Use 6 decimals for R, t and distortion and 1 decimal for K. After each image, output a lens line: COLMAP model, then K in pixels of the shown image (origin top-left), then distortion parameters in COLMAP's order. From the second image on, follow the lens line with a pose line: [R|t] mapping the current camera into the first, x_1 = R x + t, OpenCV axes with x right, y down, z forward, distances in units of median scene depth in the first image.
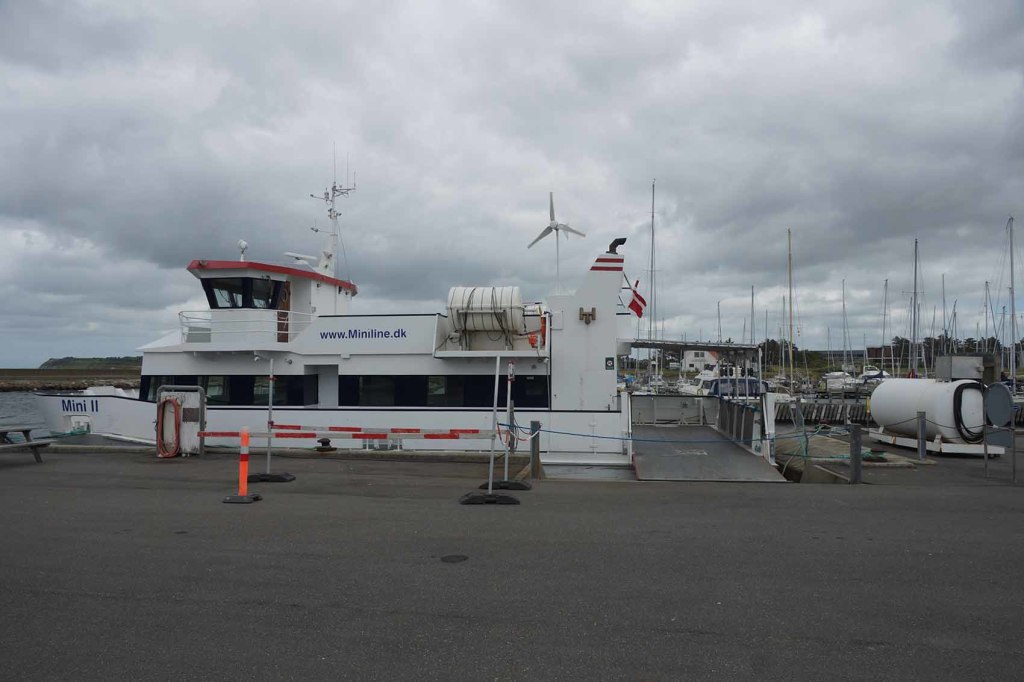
lens RADIAL K [[689.0, 0, 512.9], [0, 689.0, 340.8], [0, 0, 1]] dist [0.026245, 0.000160]
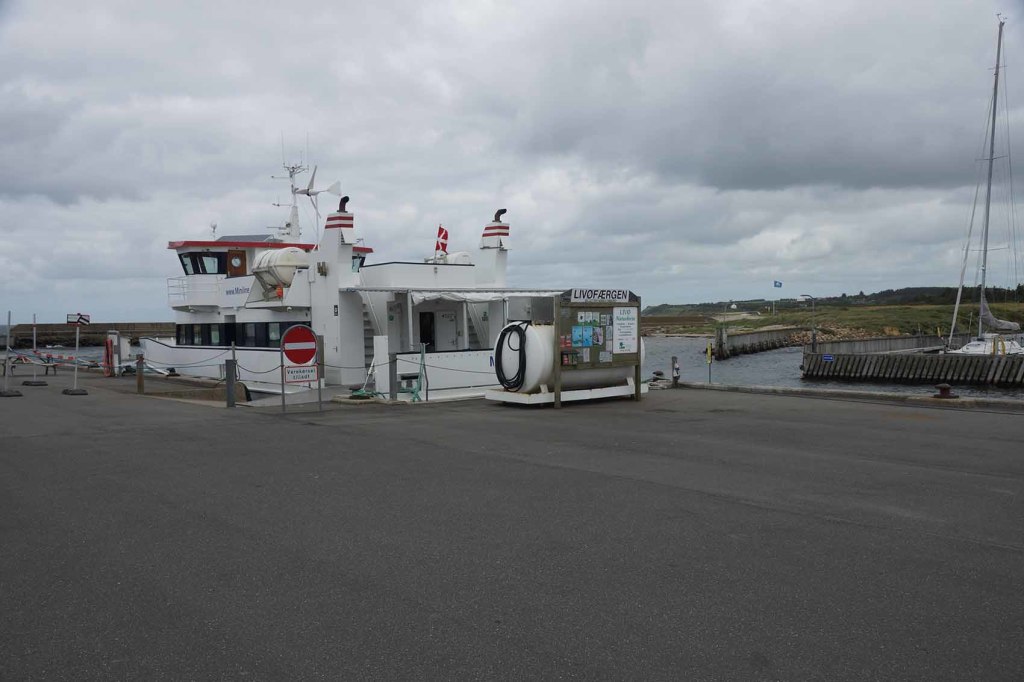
lens RADIAL K [[915.3, 0, 511.4], [0, 915.3, 342.3], [0, 0, 1]] dist [0.066606, 0.002602]
pose [[0.734657, 0.005178, -0.678419, 1.283793], [0.043049, 0.997600, 0.054232, 0.014895], [0.677071, -0.069047, 0.732671, 0.076662]]
